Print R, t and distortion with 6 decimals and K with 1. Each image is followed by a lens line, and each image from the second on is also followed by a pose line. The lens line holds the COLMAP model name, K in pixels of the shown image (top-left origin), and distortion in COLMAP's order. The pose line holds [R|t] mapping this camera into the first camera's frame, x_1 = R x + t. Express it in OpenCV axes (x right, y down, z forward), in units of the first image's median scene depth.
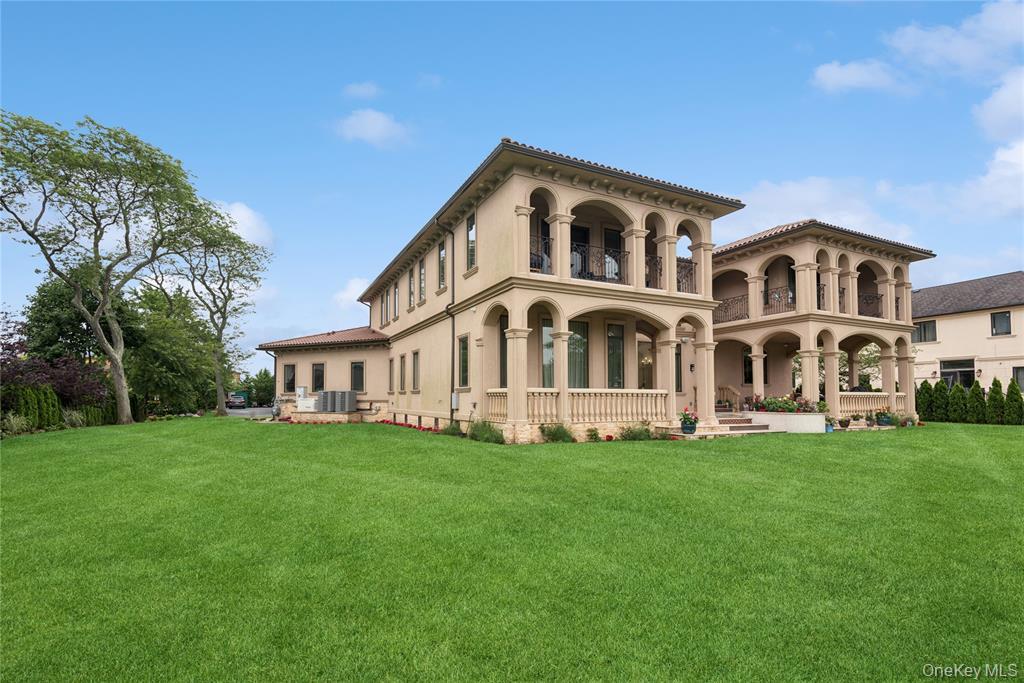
lens RADIAL K [[487.3, 0, 512.0], [0, 487.3, 341.5], [0, 0, 1]] dist [0.074320, -0.071349]
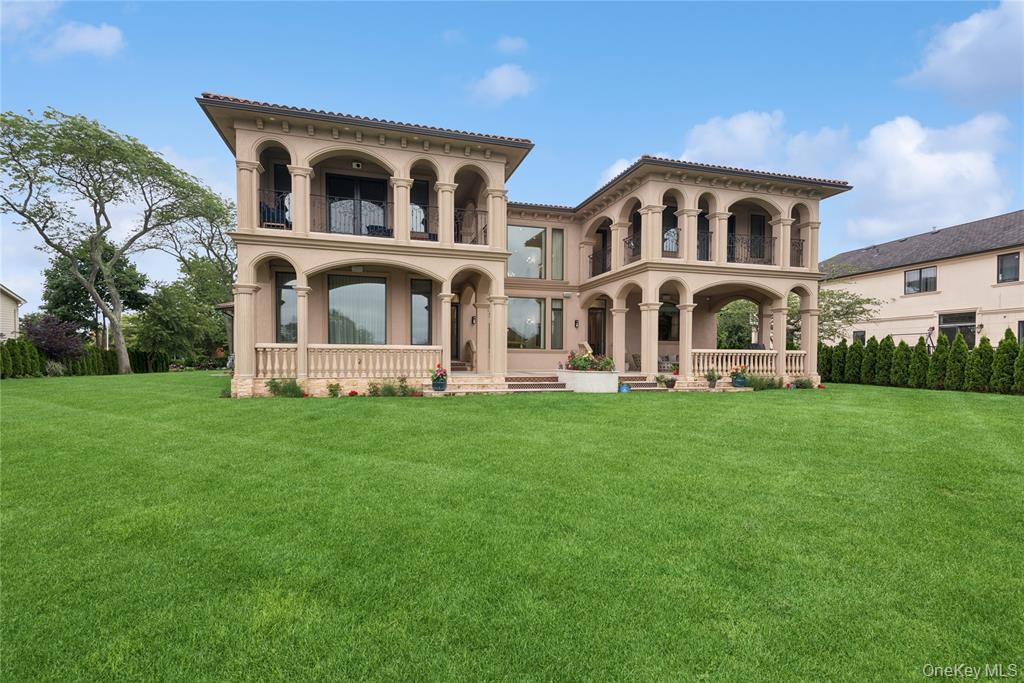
lens RADIAL K [[484.2, 0, 512.0], [0, 484.2, 341.5], [0, 0, 1]] dist [0.009731, -0.012073]
pose [[0.981997, 0.001367, -0.188891, 0.450240], [0.014585, 0.996440, 0.083037, 0.008684], [0.188332, -0.084297, 0.978481, 0.067599]]
